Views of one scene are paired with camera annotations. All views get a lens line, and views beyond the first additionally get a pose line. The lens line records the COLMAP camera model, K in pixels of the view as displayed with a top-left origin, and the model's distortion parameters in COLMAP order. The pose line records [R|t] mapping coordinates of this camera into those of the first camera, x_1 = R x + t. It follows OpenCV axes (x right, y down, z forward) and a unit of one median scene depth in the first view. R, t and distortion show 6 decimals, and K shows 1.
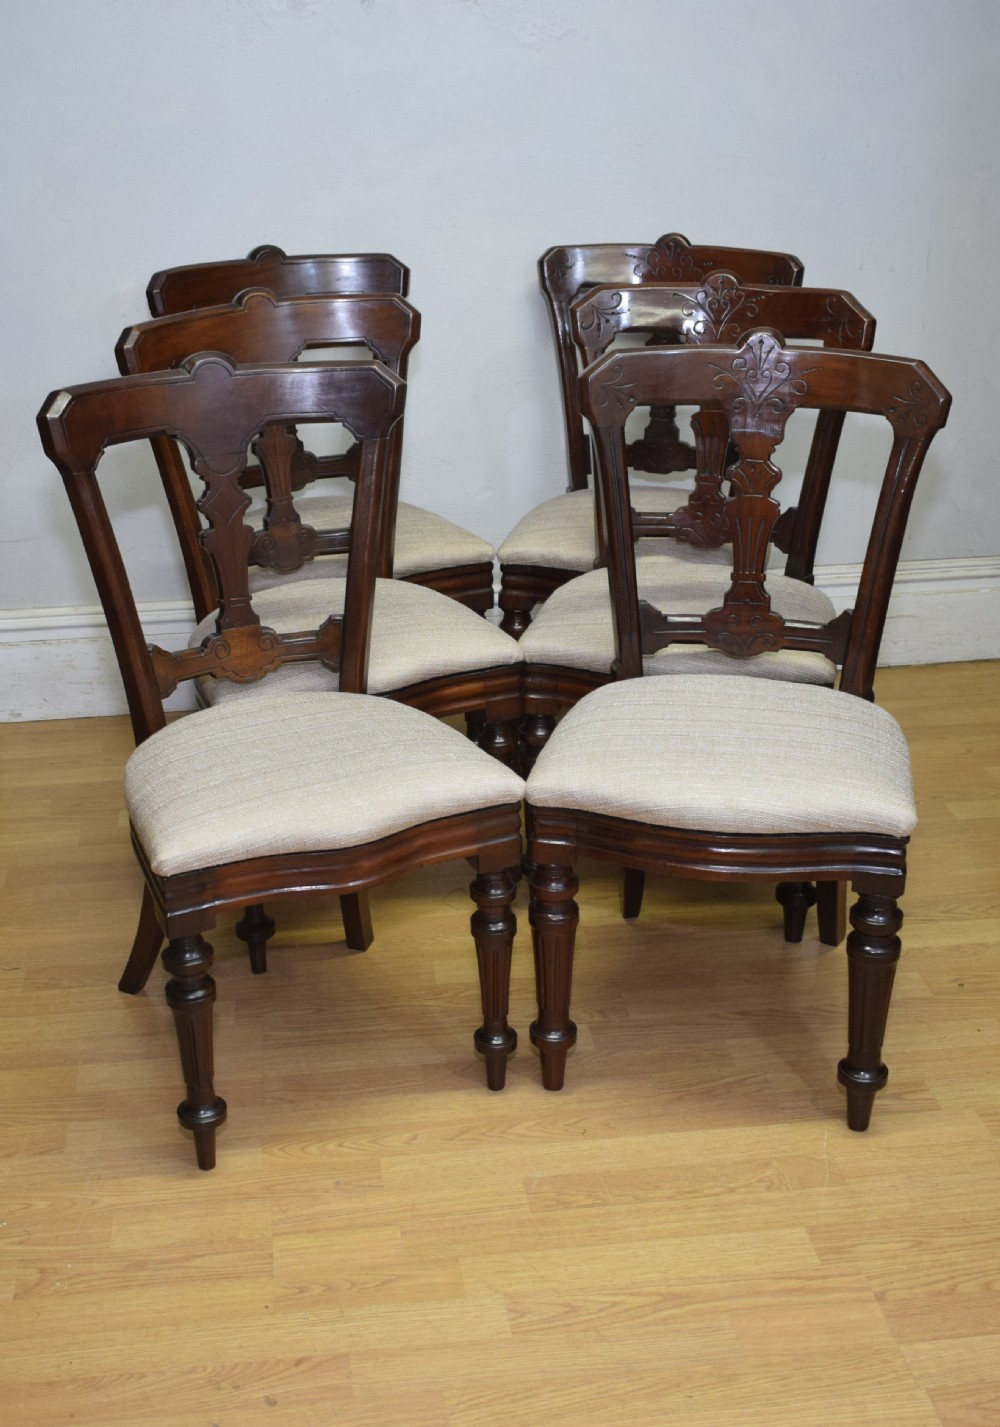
lens RADIAL K [[1759.5, 0, 418.1], [0, 1759.5, 762.9], [0, 0, 1]] dist [-0.019287, -0.018683]
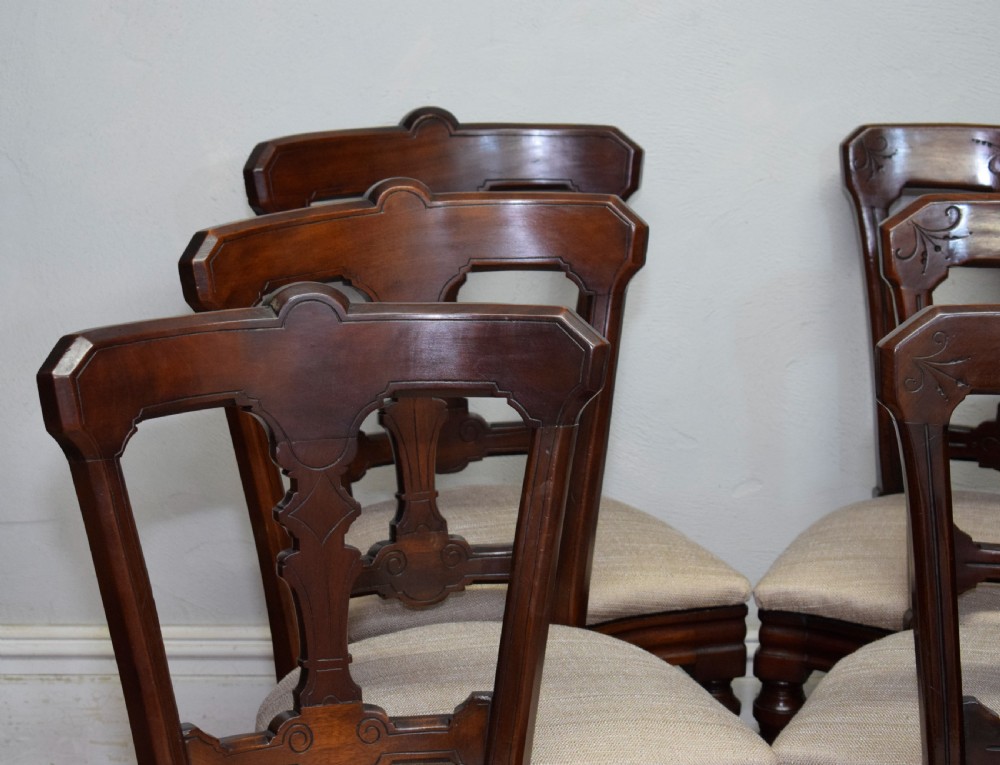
lens RADIAL K [[2660.1, 0, 427.9], [0, 2660.1, 384.5], [0, 0, 1]] dist [-0.011361, -0.277897]
pose [[0.993806, 0.048504, -0.099981, 0.026023], [-0.064090, 0.985179, -0.159107, -0.041139], [0.090782, 0.164529, 0.982186, 0.033940]]
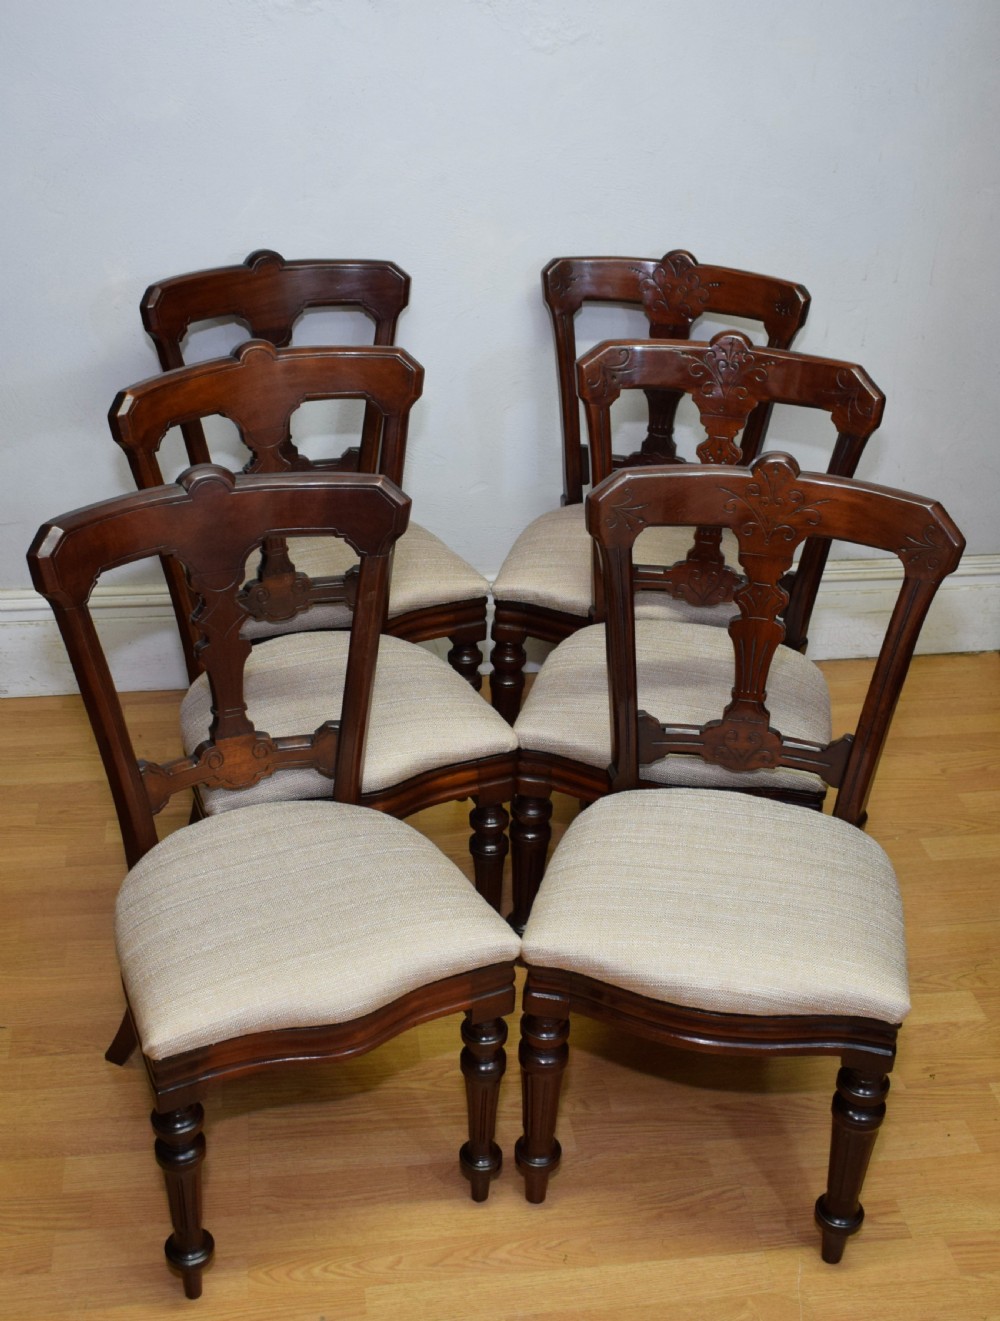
lens RADIAL K [[1668.6, 0, 455.2], [0, 1668.6, 664.9], [0, 0, 1]] dist [-0.018956, 0.002383]
pose [[0.998660, 0.027501, 0.043850, -0.020443], [-0.031803, 0.994414, 0.100647, -0.220936], [-0.040837, -0.101906, 0.993955, 0.074963]]
